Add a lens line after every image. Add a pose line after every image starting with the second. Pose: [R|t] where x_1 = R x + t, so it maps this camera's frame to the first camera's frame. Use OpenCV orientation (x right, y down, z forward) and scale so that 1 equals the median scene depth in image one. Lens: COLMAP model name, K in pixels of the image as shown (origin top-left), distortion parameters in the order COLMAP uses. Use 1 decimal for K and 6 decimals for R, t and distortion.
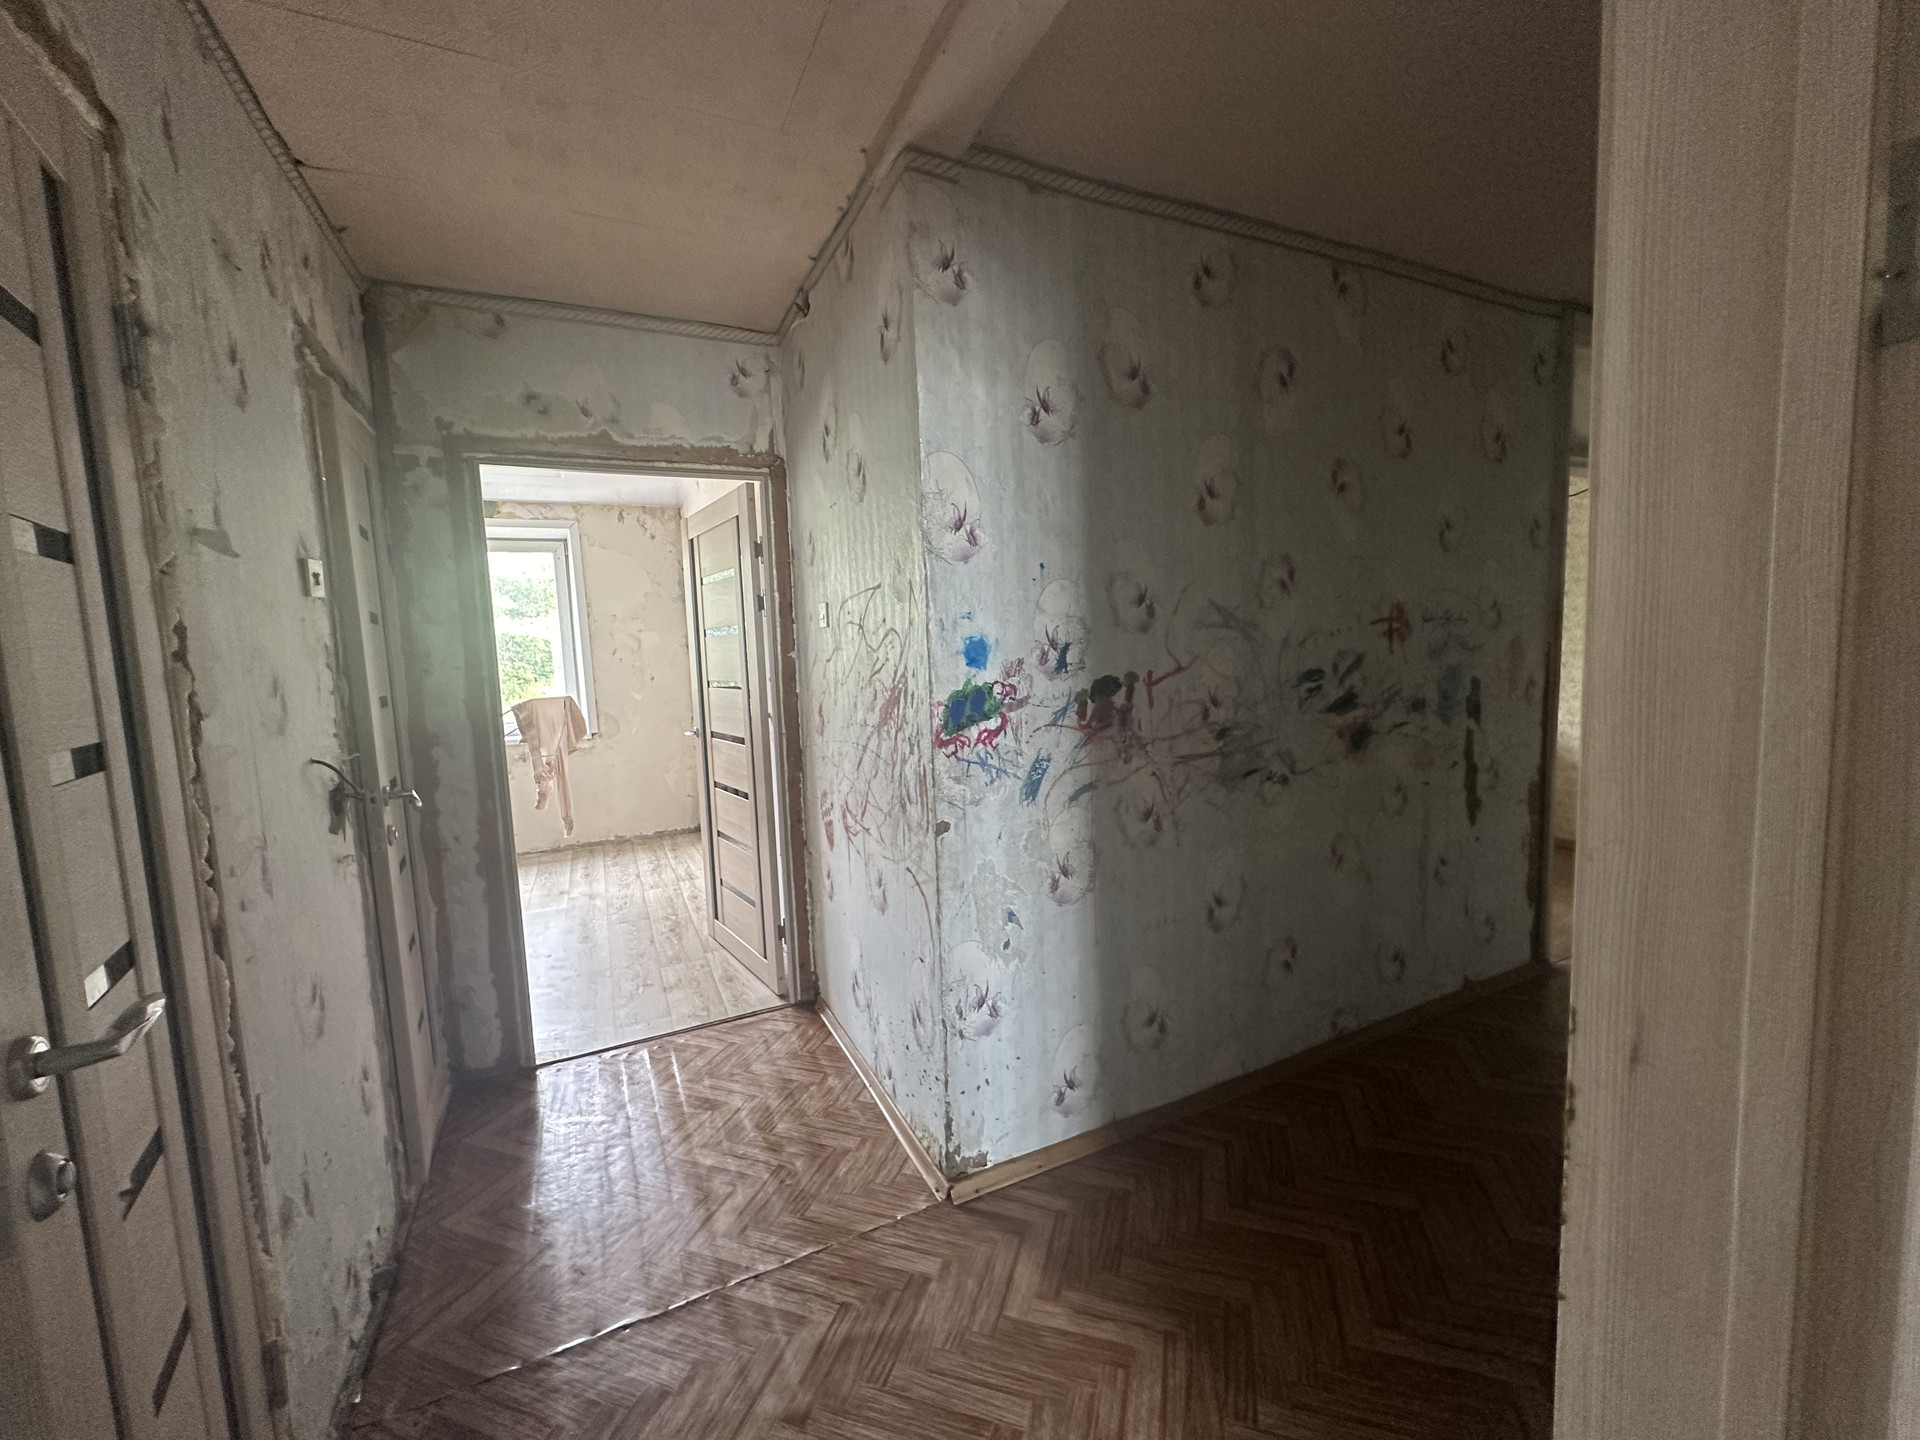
lens RADIAL K [[765.3, 0, 959.1], [0, 765.3, 721.9], [0, 0, 1]] dist [0.000232, 0.000248]
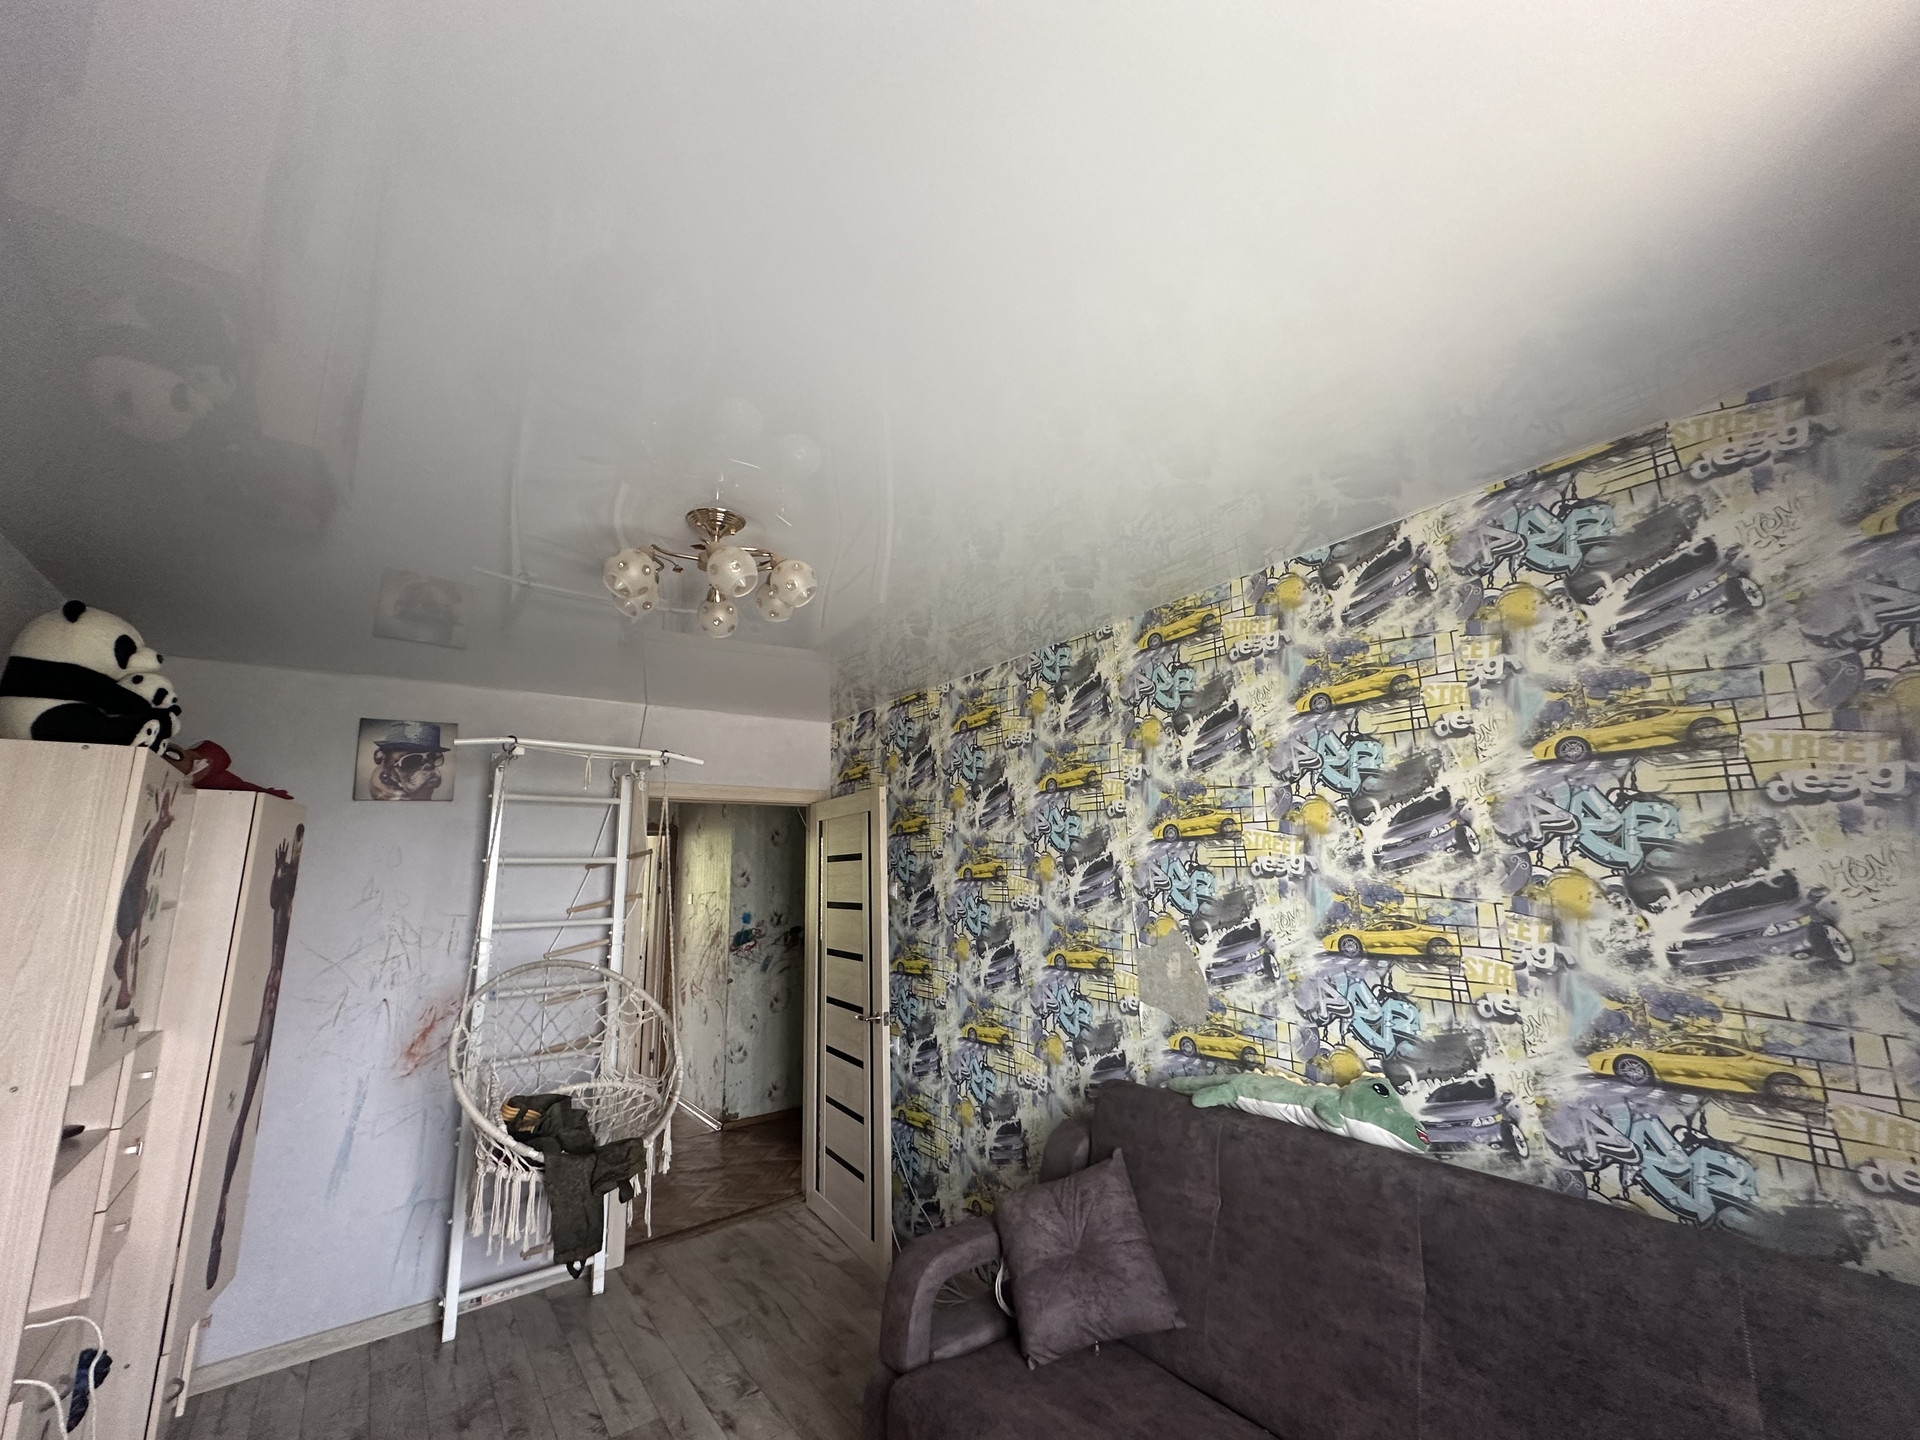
lens RADIAL K [[765.3, 0, 951.8], [0, 765.3, 720.3], [0, 0, 1]] dist [0.000232, 0.000248]
pose [[0.983121, 0.047473, 0.176693, 0.229577], [0.009119, 0.951836, -0.306473, 0.089571], [-0.182732, 0.302911, 0.935336, -2.020292]]
